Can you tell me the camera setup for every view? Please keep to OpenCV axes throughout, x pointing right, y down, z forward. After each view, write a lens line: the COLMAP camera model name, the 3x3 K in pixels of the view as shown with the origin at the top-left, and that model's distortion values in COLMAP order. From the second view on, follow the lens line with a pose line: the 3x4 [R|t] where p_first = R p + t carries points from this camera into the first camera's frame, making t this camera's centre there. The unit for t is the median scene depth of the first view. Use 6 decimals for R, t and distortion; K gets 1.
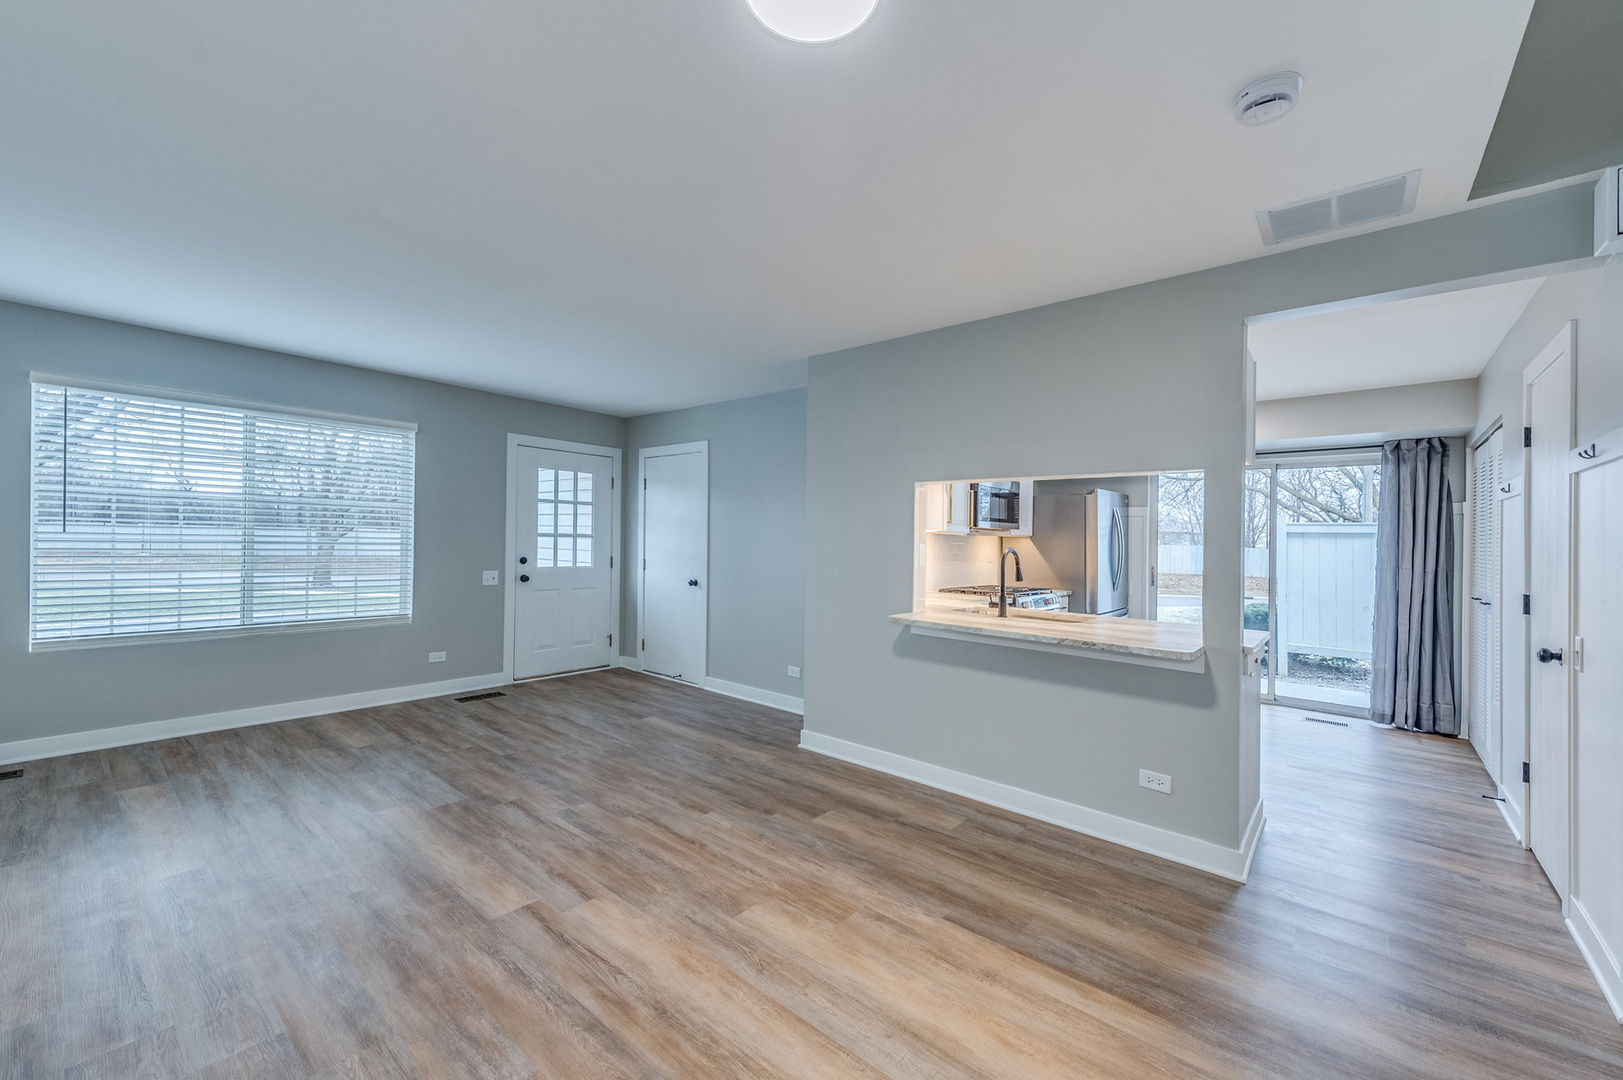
lens RADIAL K [[640.0, 0, 819.9], [0, 640.0, 549.5], [0, 0, 1]] dist [0.012927, -0.002554]
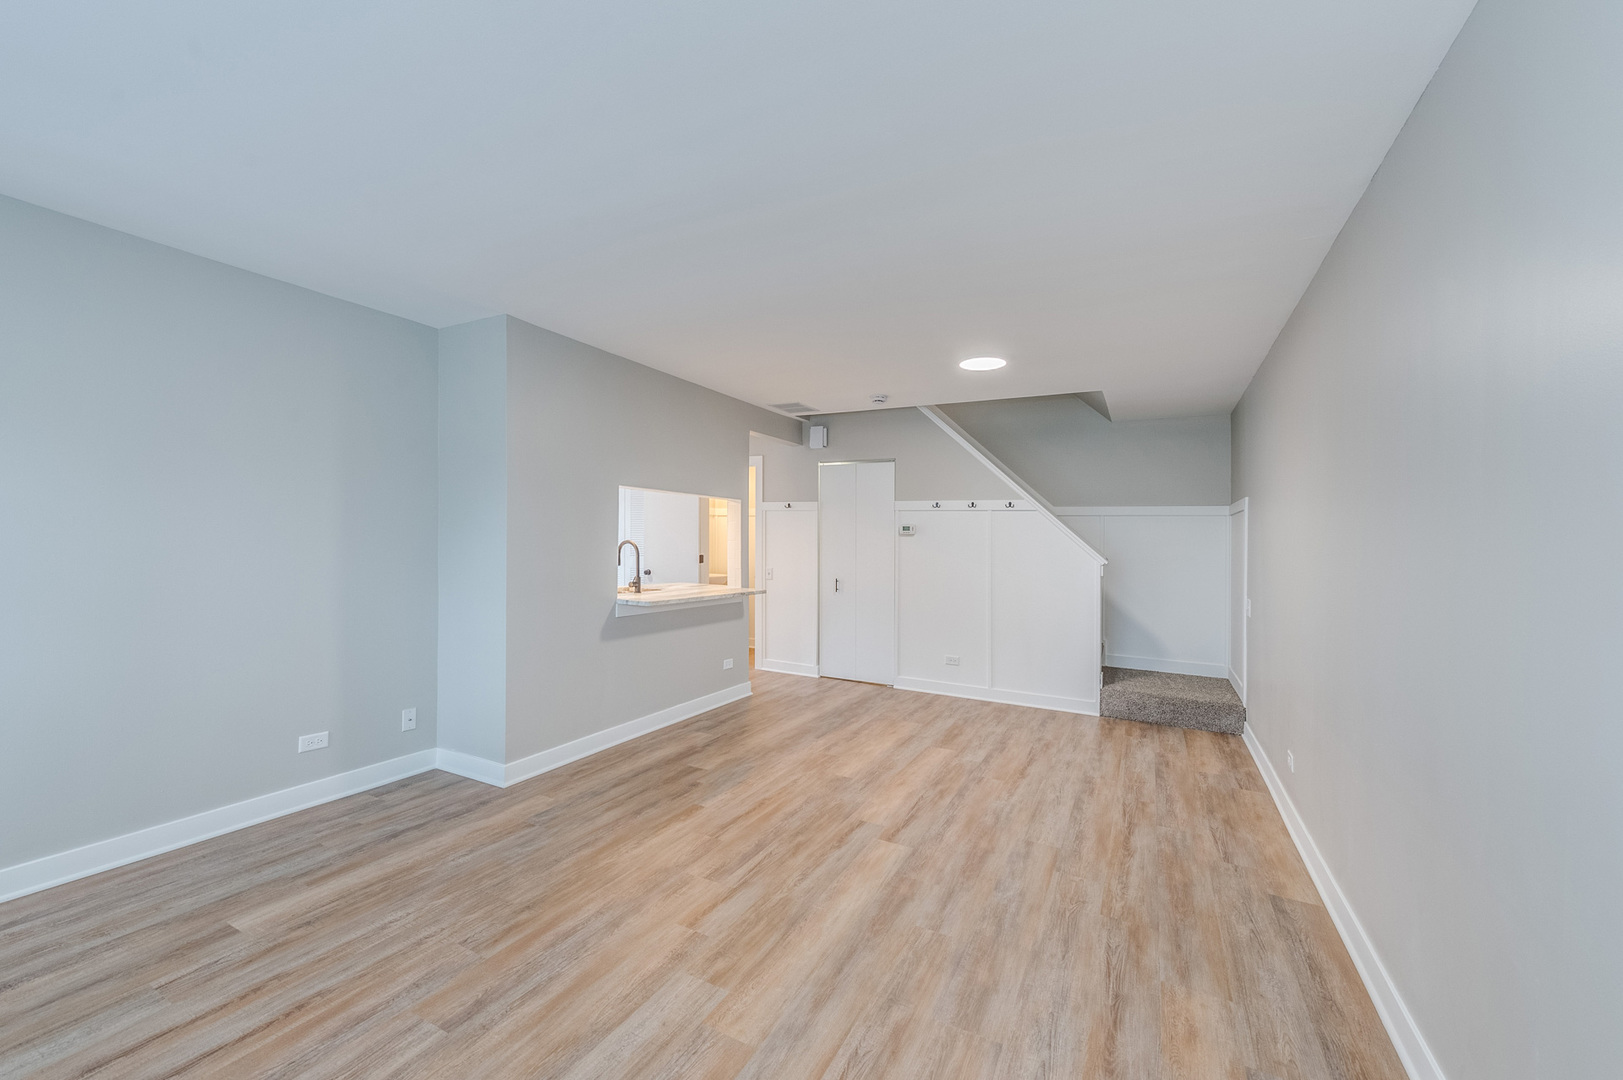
lens RADIAL K [[640.0, 0, 810.8], [0, 640.0, 549.0], [0, 0, 1]] dist [0.012927, -0.002554]
pose [[-0.208136, -0.041798, 0.977206, -0.986679], [-0.009789, 0.999125, 0.040650, -0.037393], [-0.978051, -0.001105, -0.208363, 0.857931]]
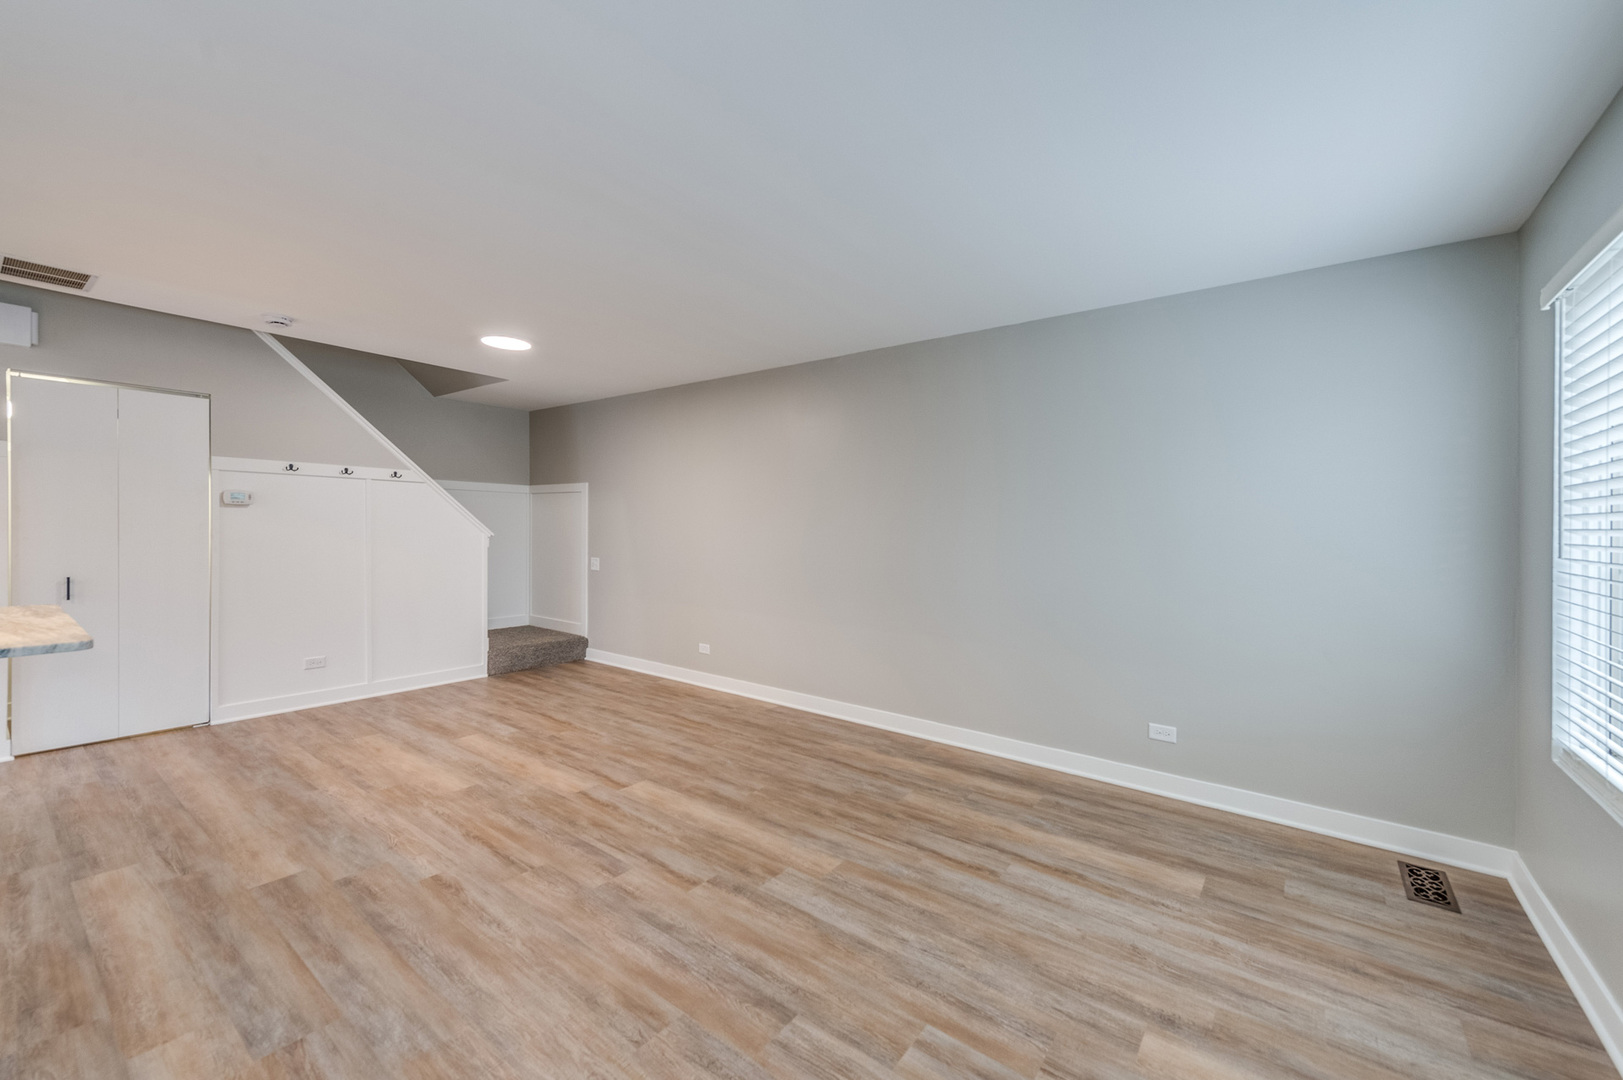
lens RADIAL K [[640.0, 0, 821.2], [0, 640.0, 523.6], [0, 0, 1]] dist [0.012927, -0.002554]
pose [[-0.998067, -0.038828, -0.048534, -0.483019], [-0.039547, 0.999121, 0.013935, -0.035238], [0.047950, 0.015827, -0.998724, 1.471718]]
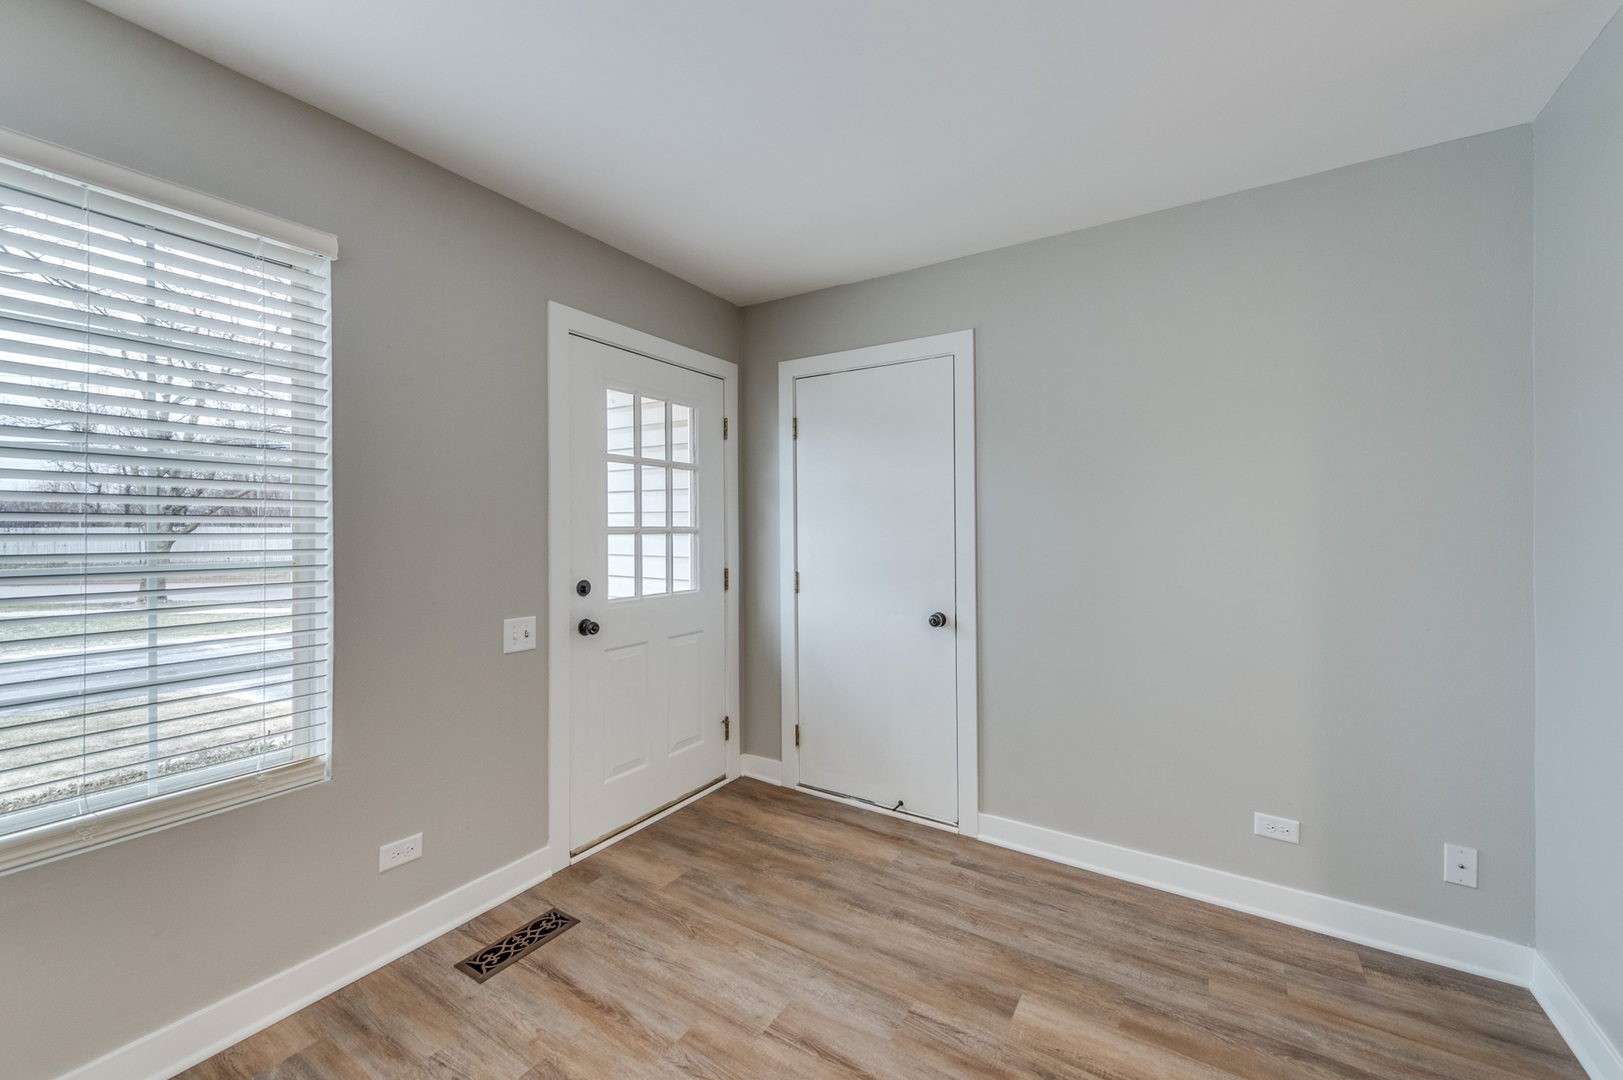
lens RADIAL K [[640.0, 0, 823.8], [0, 640.0, 531.0], [0, 0, 1]] dist [0.012927, -0.002554]
pose [[0.990014, -0.024349, 0.138849, -0.533149], [0.025285, 0.999668, -0.004978, -0.025336], [-0.138682, 0.008439, 0.990301, 0.786175]]
